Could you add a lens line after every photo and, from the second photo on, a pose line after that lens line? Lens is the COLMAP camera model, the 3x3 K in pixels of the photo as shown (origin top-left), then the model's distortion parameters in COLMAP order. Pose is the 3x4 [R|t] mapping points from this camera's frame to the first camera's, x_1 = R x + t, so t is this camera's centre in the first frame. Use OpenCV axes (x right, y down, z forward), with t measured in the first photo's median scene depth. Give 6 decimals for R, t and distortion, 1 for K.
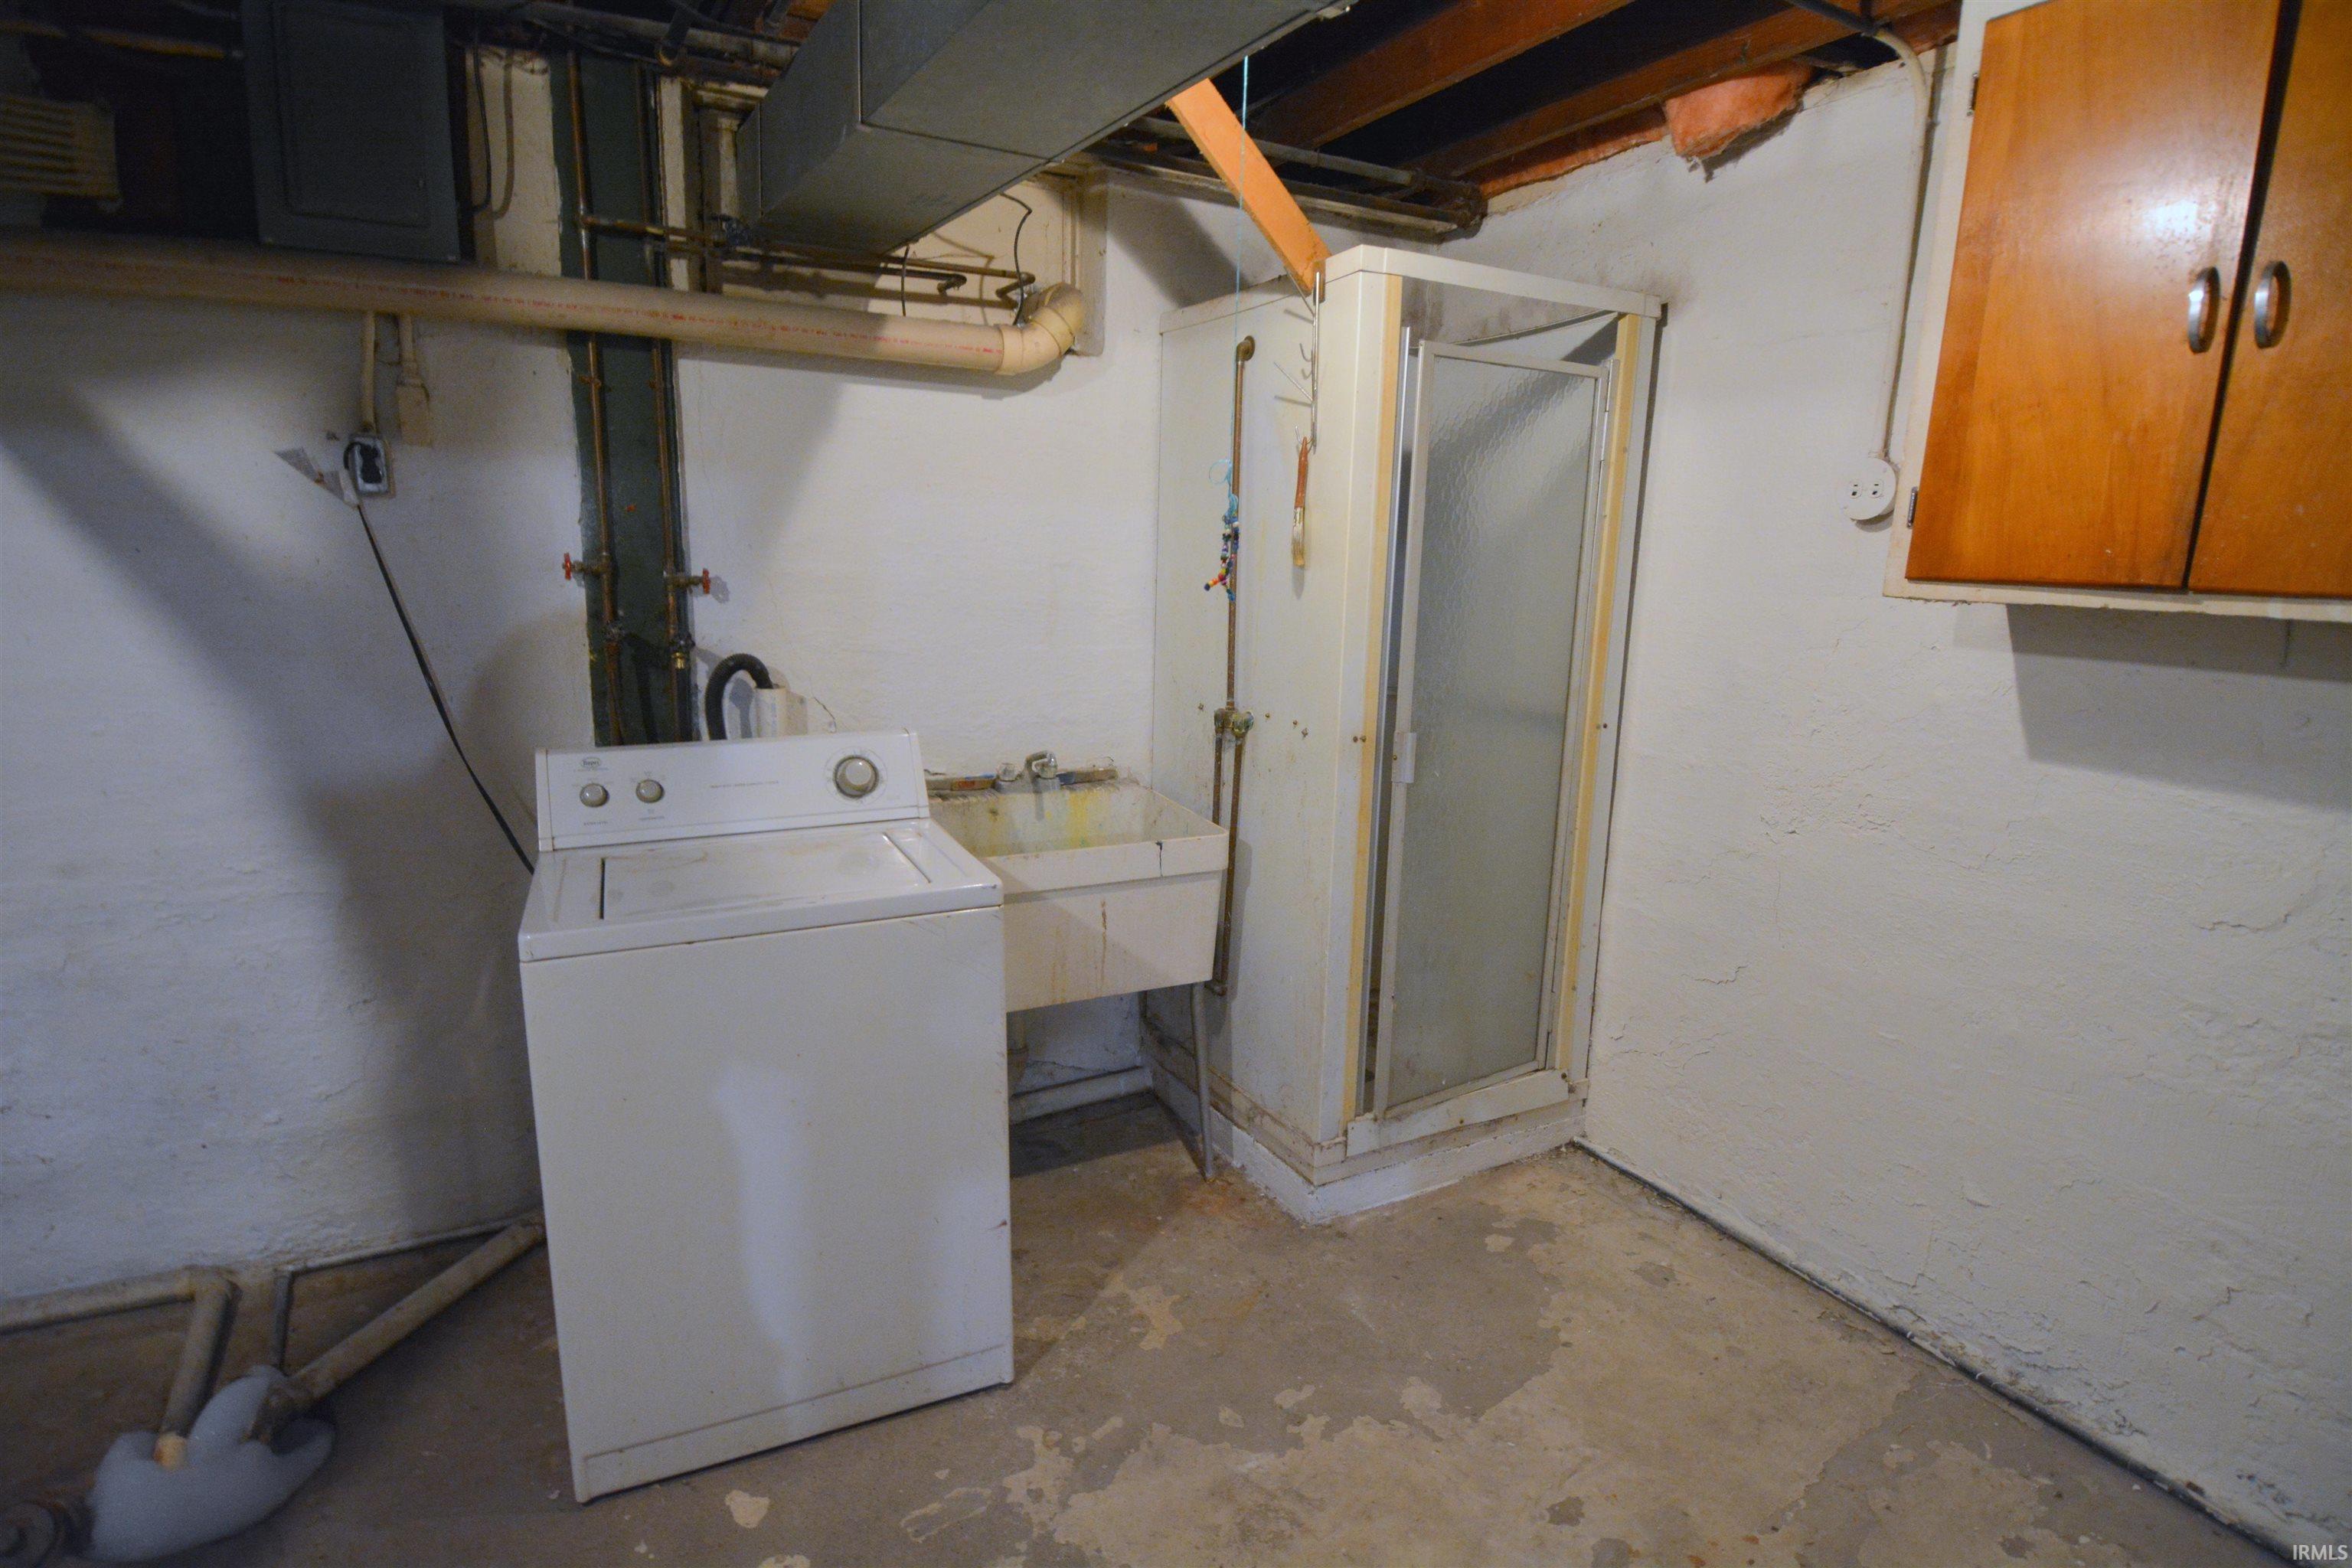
lens RADIAL K [[1222.7, 0, 1175.5], [0, 1222.7, 778.0], [0, 0, 1]] dist [0.000248, -0.019495]
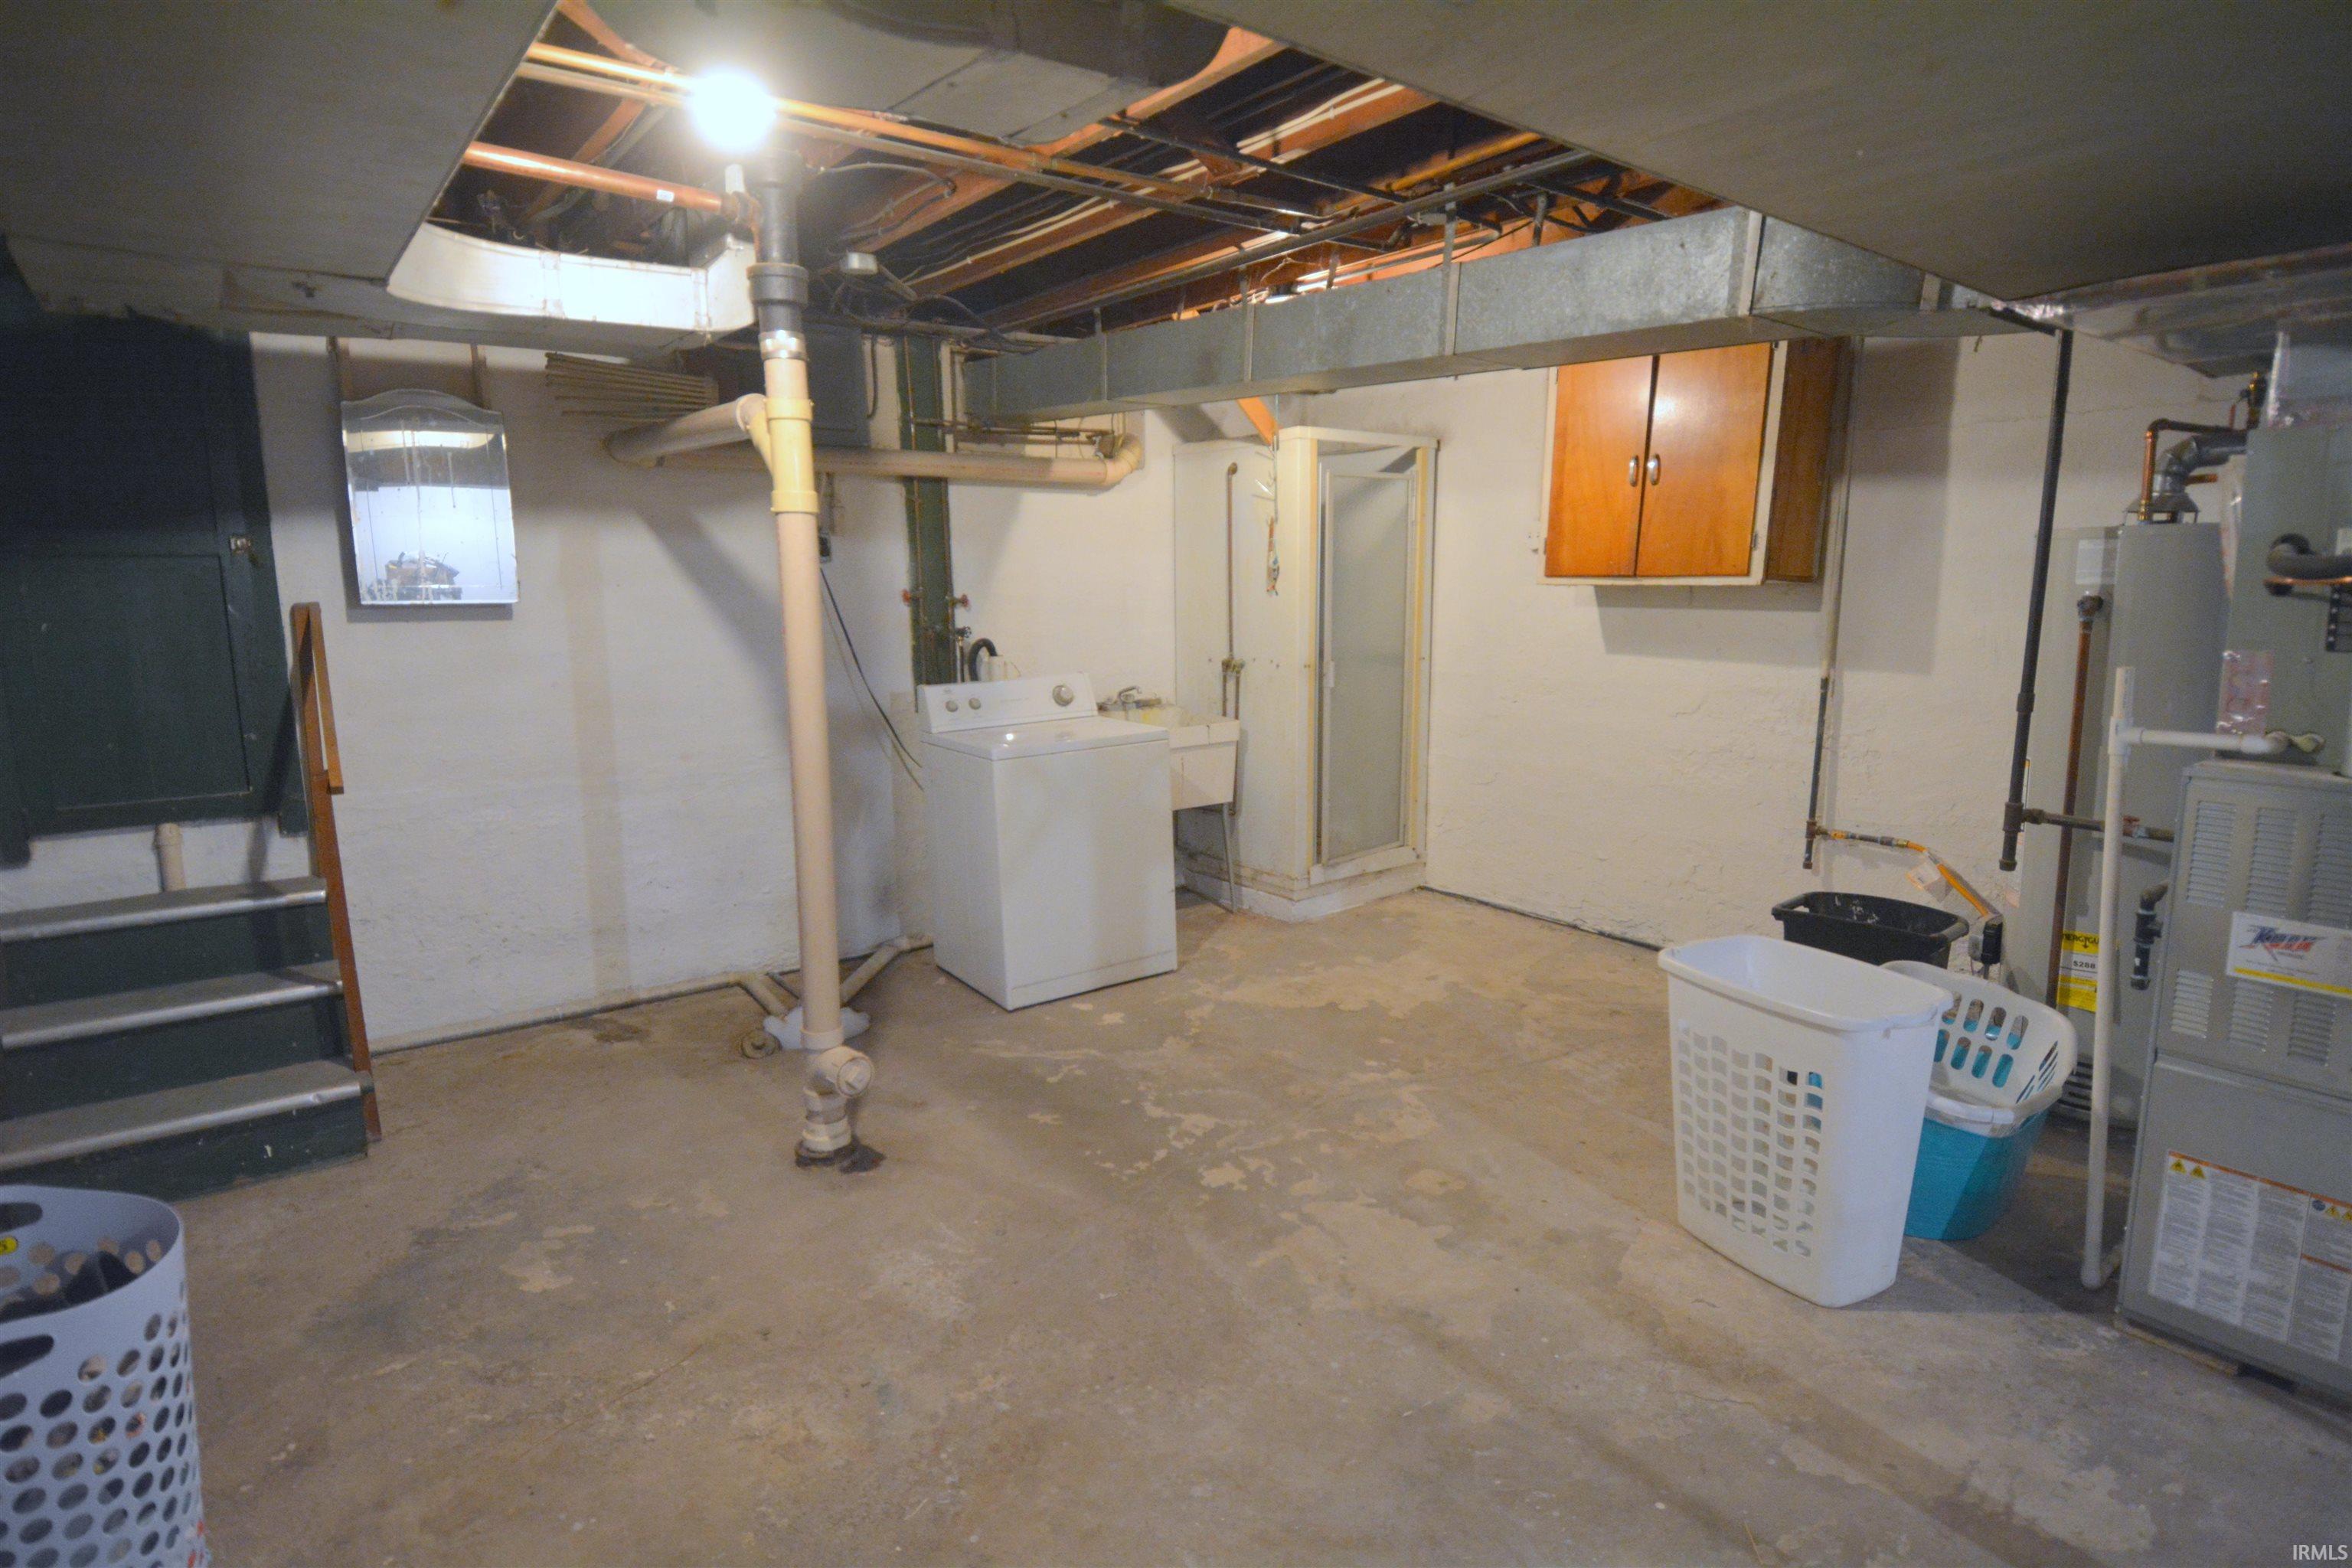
lens RADIAL K [[1222.7, 0, 1175.0], [0, 1222.7, 785.3], [0, 0, 1]] dist [0.000248, -0.019495]
pose [[0.987792, -0.061748, 0.143017, -0.350420], [0.062828, 0.998020, -0.003039, 0.151135], [-0.142546, 0.011987, 0.989716, -0.920126]]
